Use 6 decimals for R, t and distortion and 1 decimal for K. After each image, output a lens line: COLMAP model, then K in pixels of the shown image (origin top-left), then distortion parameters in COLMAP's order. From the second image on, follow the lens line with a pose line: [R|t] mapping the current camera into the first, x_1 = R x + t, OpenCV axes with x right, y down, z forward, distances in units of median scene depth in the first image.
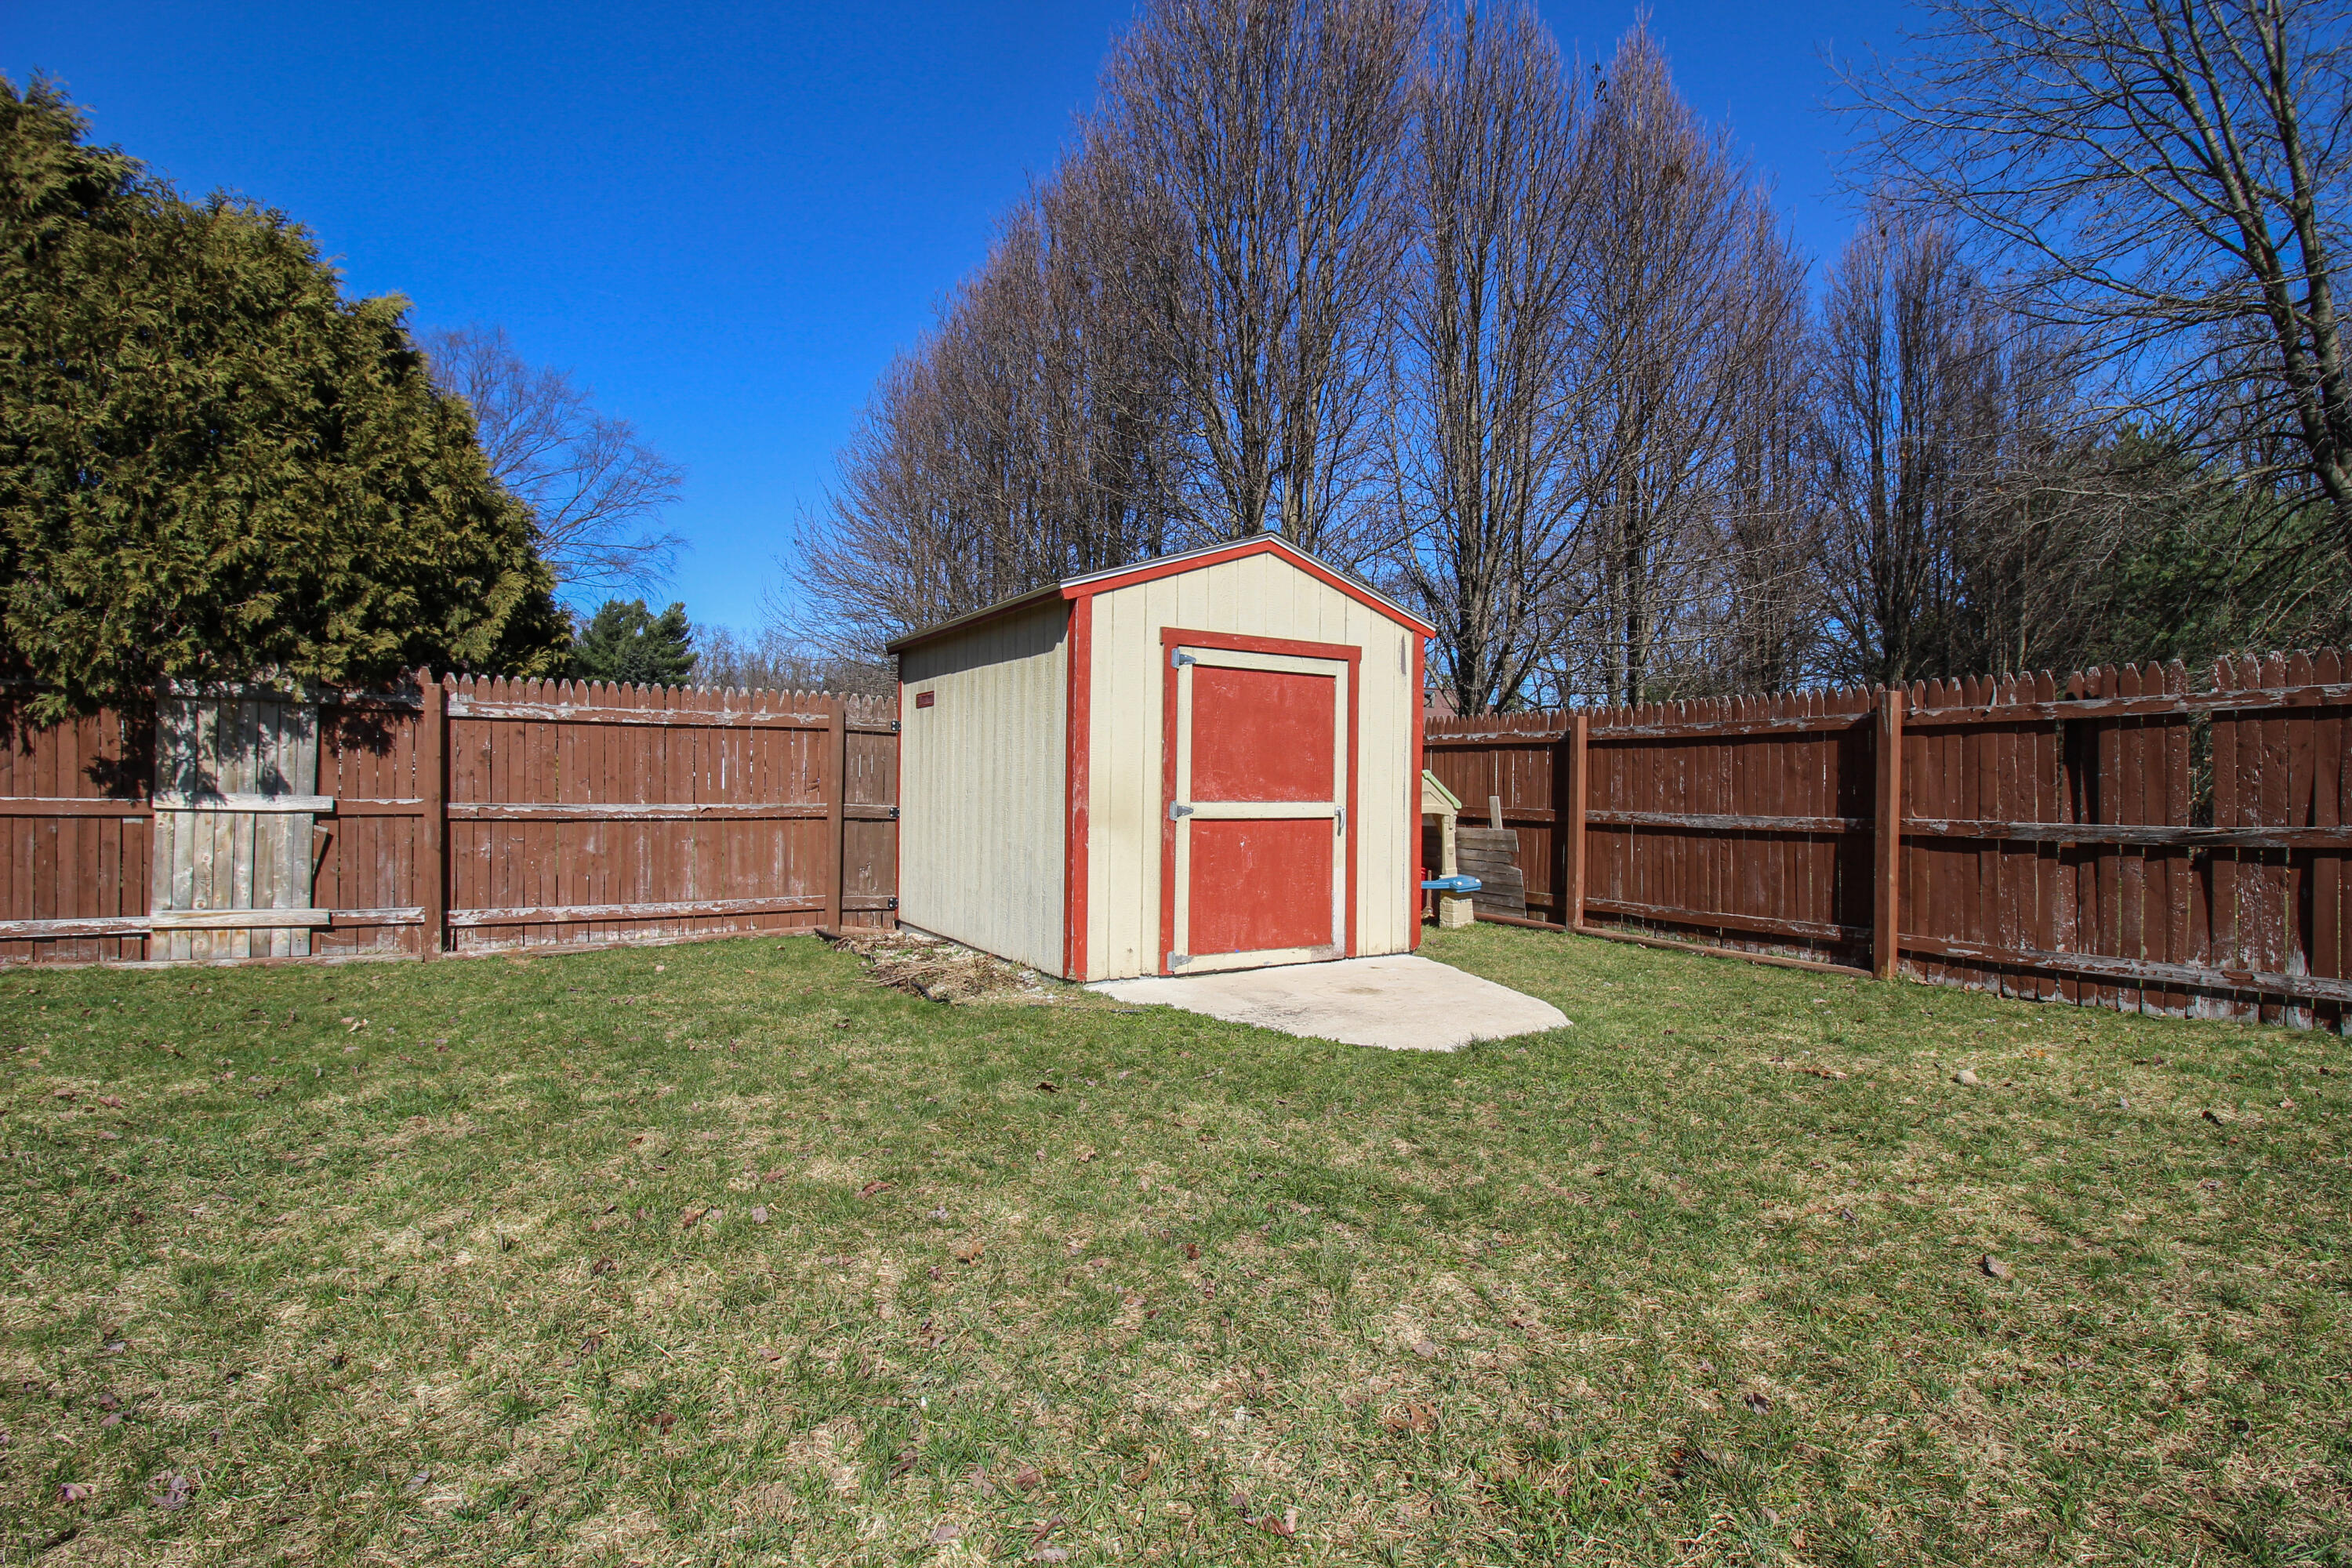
lens RADIAL K [[1093.8, 0, 1182.9], [0, 1093.8, 777.9], [0, 0, 1]] dist [0.002145, -0.014466]
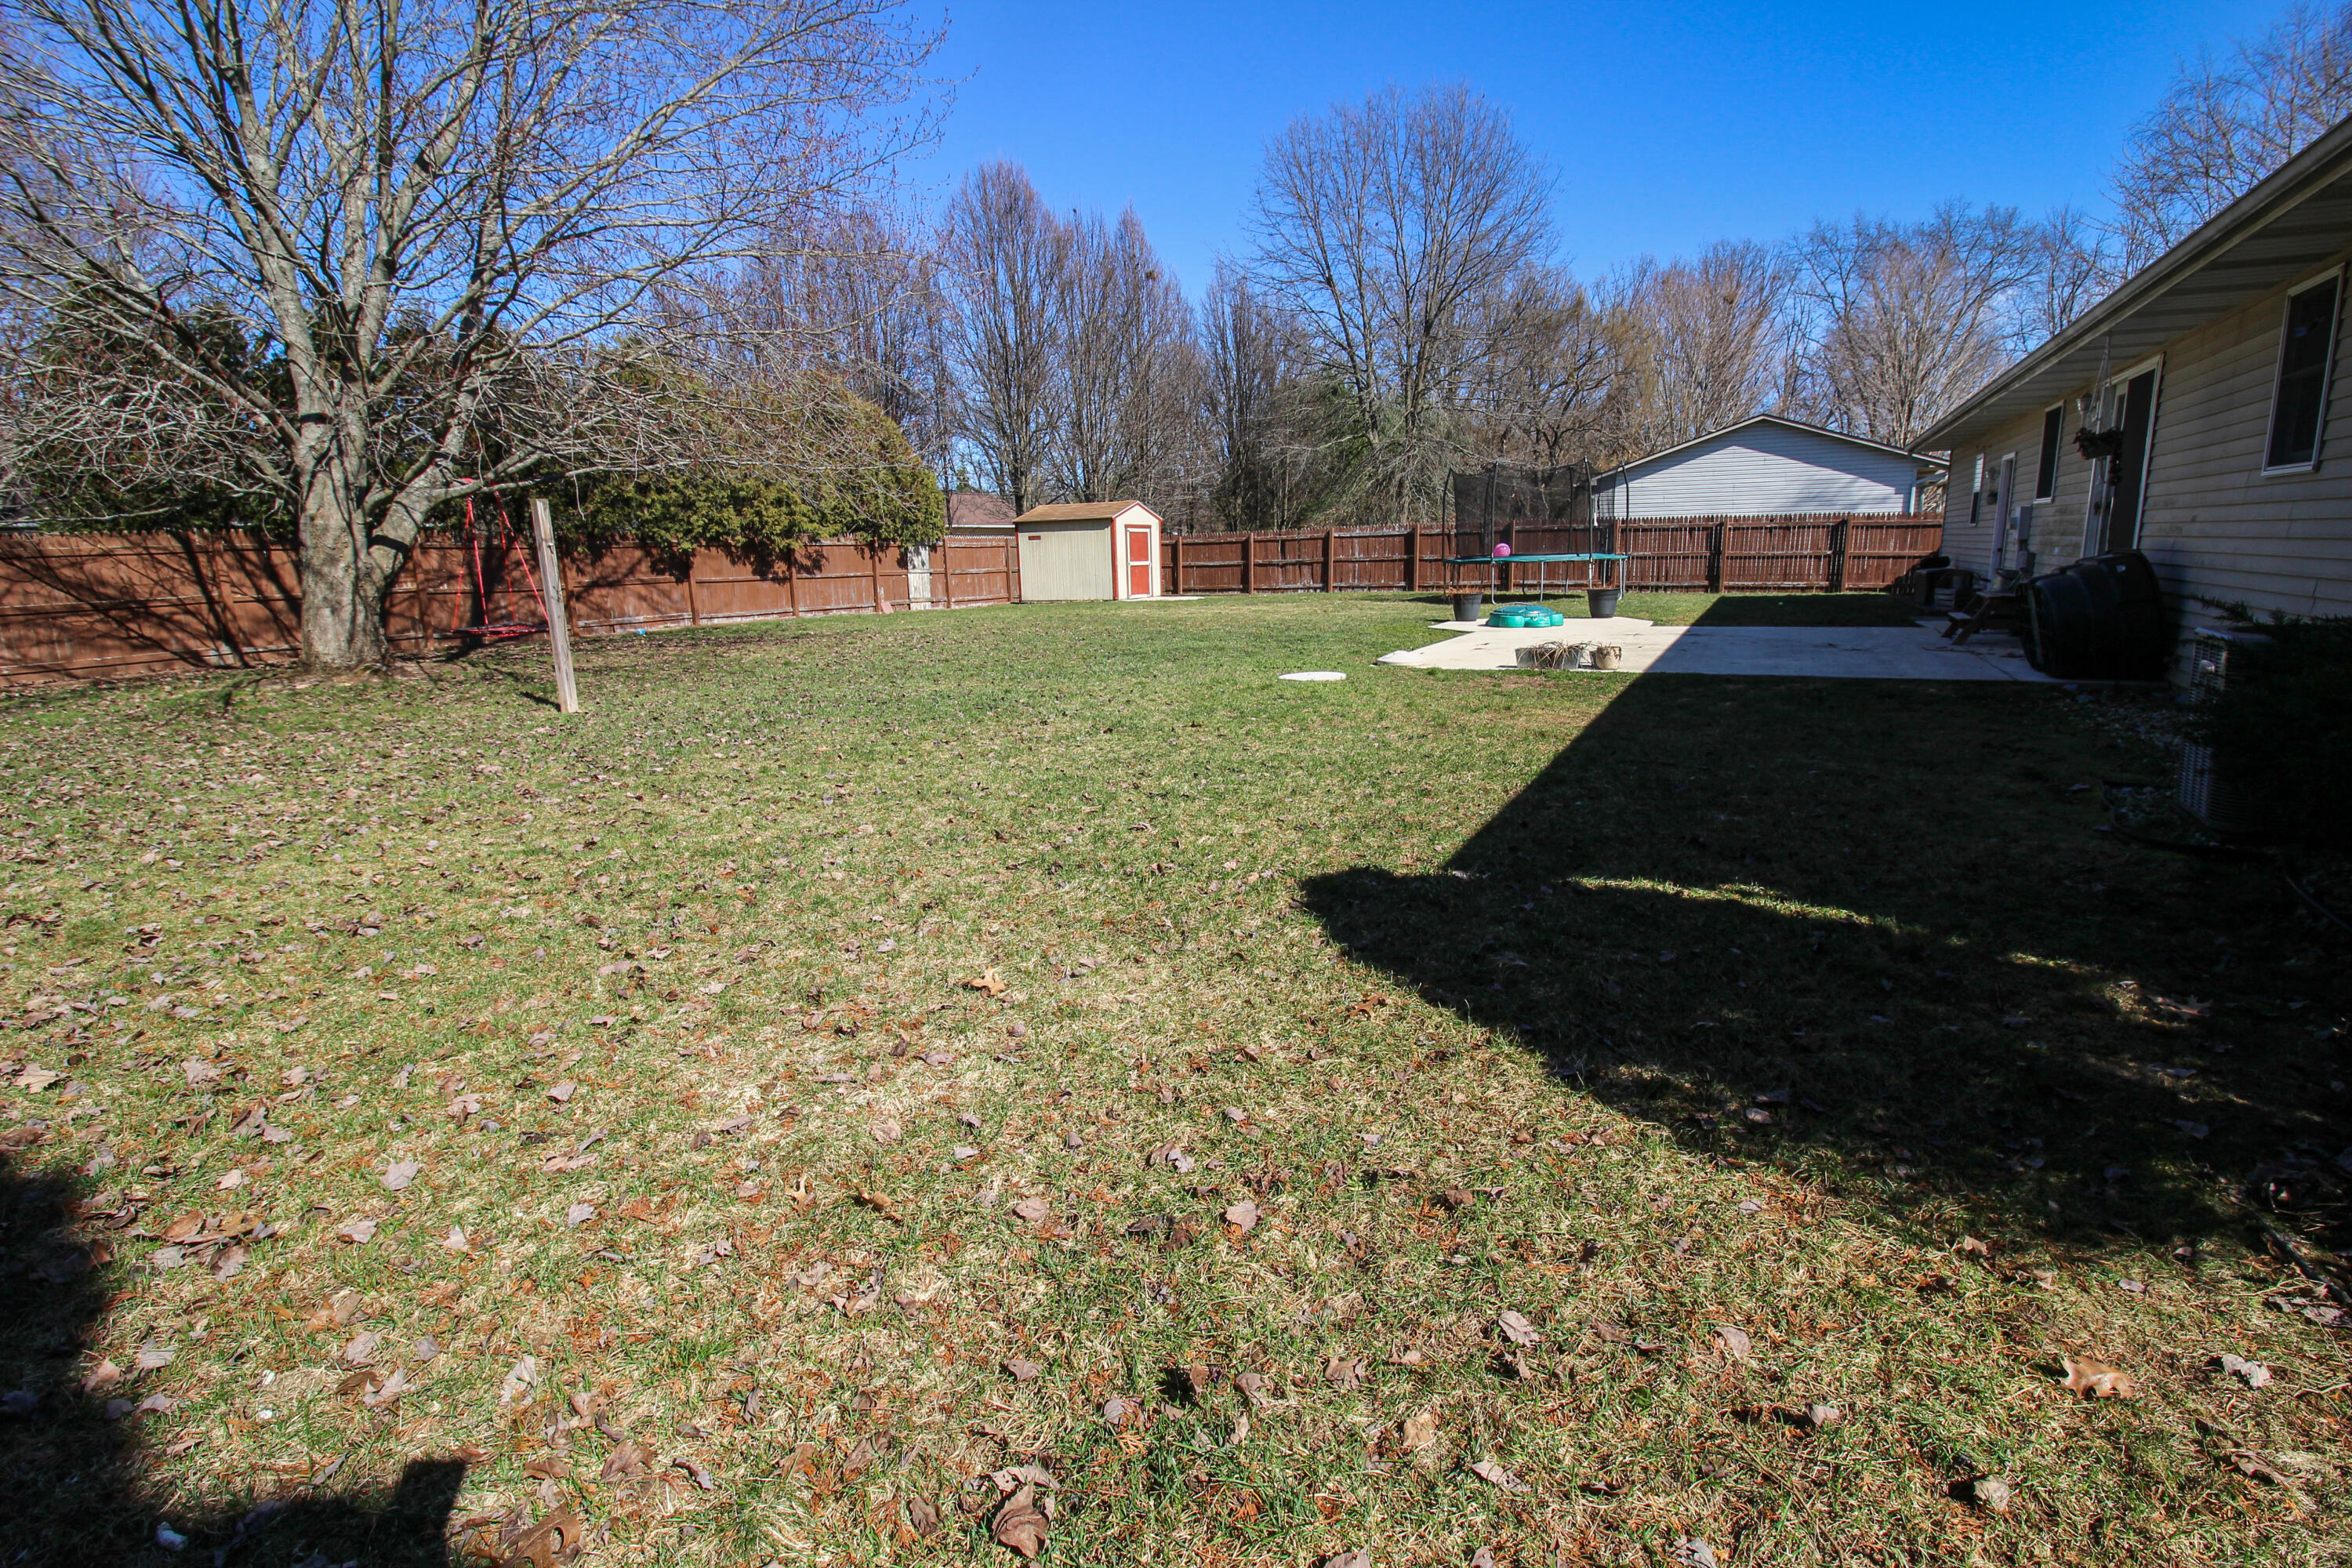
lens RADIAL K [[1093.8, 0, 1182.9], [0, 1093.8, 777.9], [0, 0, 1]] dist [0.002145, -0.014466]
pose [[0.850604, -0.132755, 0.508771, -2.103391], [0.033578, 0.979342, 0.199405, 0.003863], [-0.524733, -0.152531, 0.837490, -2.907522]]
